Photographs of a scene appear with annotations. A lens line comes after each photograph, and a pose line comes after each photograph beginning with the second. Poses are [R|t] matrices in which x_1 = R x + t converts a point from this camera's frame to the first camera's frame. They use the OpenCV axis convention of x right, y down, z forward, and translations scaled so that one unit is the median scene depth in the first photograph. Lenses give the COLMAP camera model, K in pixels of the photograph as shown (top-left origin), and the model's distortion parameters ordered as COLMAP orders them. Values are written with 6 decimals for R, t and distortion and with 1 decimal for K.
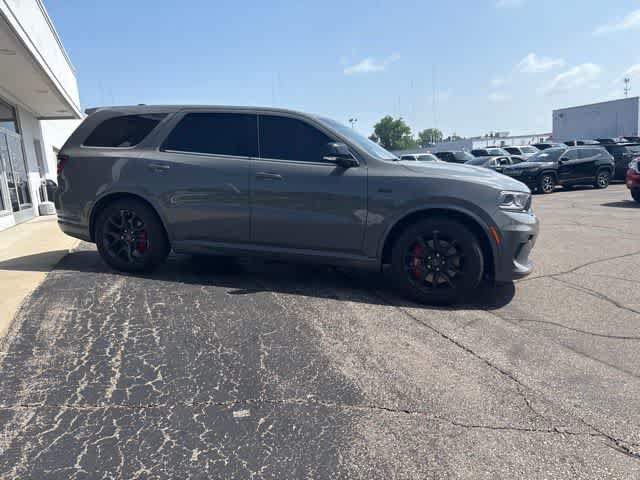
lens RADIAL K [[482.8, 0, 328.0], [0, 482.8, 241.1], [0, 0, 1]] dist [0.045871, -0.039738]
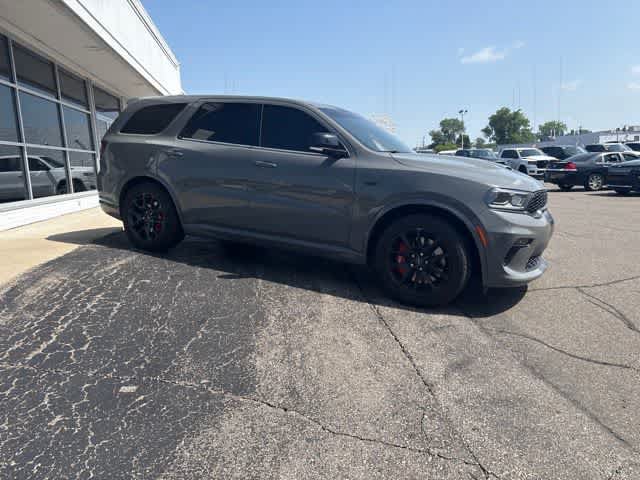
lens RADIAL K [[482.8, 0, 325.2], [0, 482.8, 235.7], [0, 0, 1]] dist [0.045871, -0.039738]
pose [[0.973835, 0.061506, -0.218773, 0.229162], [-0.060149, 0.998107, 0.012861, -0.006619], [0.219150, 0.000634, 0.975691, 0.037088]]
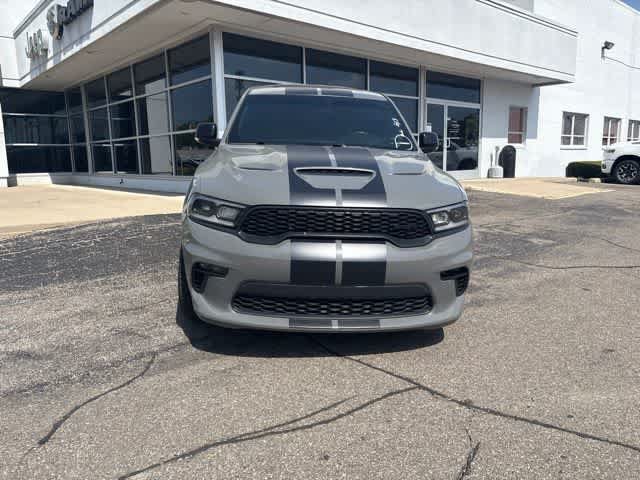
lens RADIAL K [[482.8, 0, 326.0], [0, 482.8, 234.6], [0, 0, 1]] dist [0.045871, -0.039738]
pose [[0.337733, 0.216089, -0.916101, 0.991977], [-0.157297, 0.972560, 0.171417, -0.179168], [0.928006, 0.086206, 0.362456, 0.830123]]
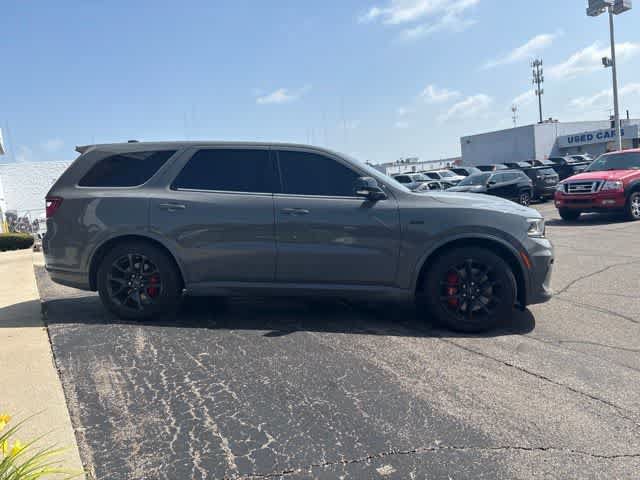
lens RADIAL K [[482.8, 0, 319.8], [0, 482.8, 235.3], [0, 0, 1]] dist [0.045871, -0.039738]
pose [[0.987231, -0.044140, 0.153059, -0.221857], [0.054223, 0.996581, -0.062337, -0.023062], [-0.149784, 0.069841, 0.986249, 0.031372]]
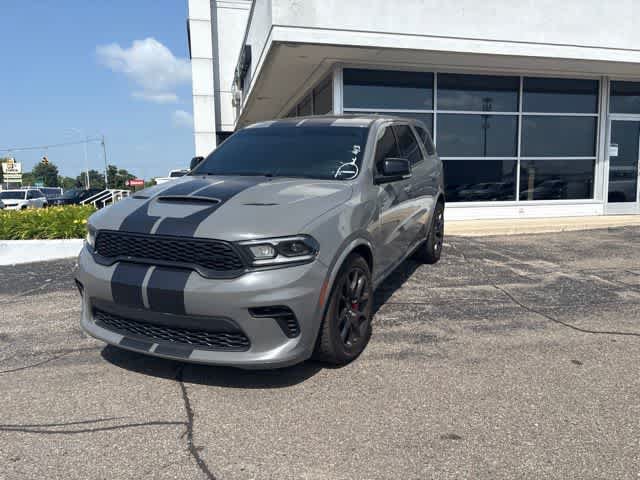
lens RADIAL K [[482.8, 0, 326.5], [0, 482.8, 241.9], [0, 0, 1]] dist [0.045871, -0.039738]
pose [[-0.140583, 0.180682, -0.973443, 1.025029], [-0.126273, 0.971905, 0.198633, -0.257597], [0.981984, 0.150844, -0.113818, 1.359424]]
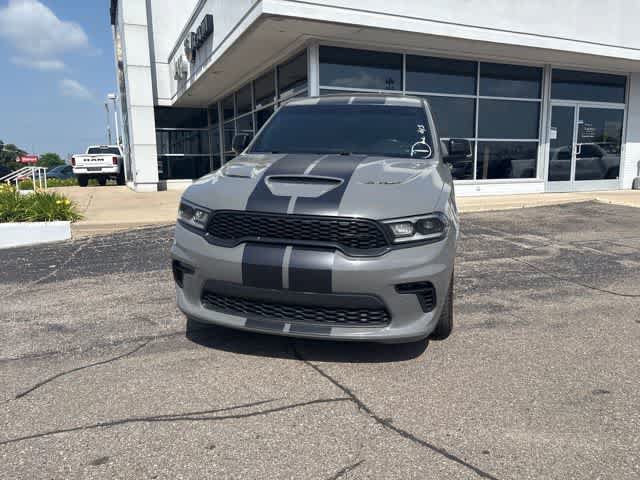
lens RADIAL K [[482.8, 0, 322.0], [0, 482.8, 242.0], [0, 0, 1]] dist [0.045871, -0.039738]
pose [[0.037699, 0.223687, -0.973932, 1.052286], [-0.145465, 0.965471, 0.216114, -0.217636], [0.988645, 0.133526, 0.068936, 1.065012]]
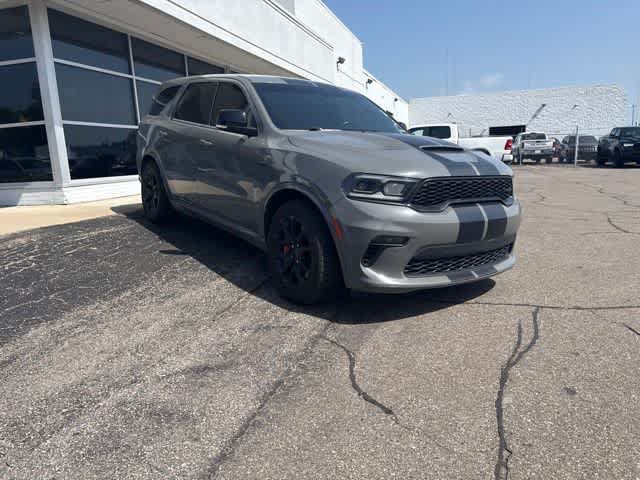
lens RADIAL K [[482.8, 0, 329.0], [0, 482.8, 236.0], [0, 0, 1]] dist [0.045871, -0.039738]
pose [[0.792316, 0.142725, -0.593182, 0.710622], [-0.110072, 0.989738, 0.091116, -0.063580], [0.600099, -0.006900, 0.799896, 0.330515]]
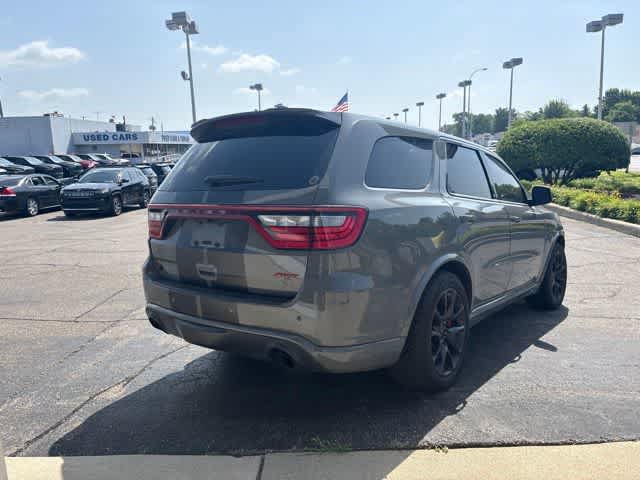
lens RADIAL K [[482.8, 0, 318.5], [0, 482.8, 236.5], [0, 0, 1]] dist [0.045871, -0.039738]
pose [[0.383832, -0.099783, 0.917996, -1.124395], [0.134313, 0.989605, 0.051408, -0.198302], [-0.913583, 0.103567, 0.393244, 0.966408]]
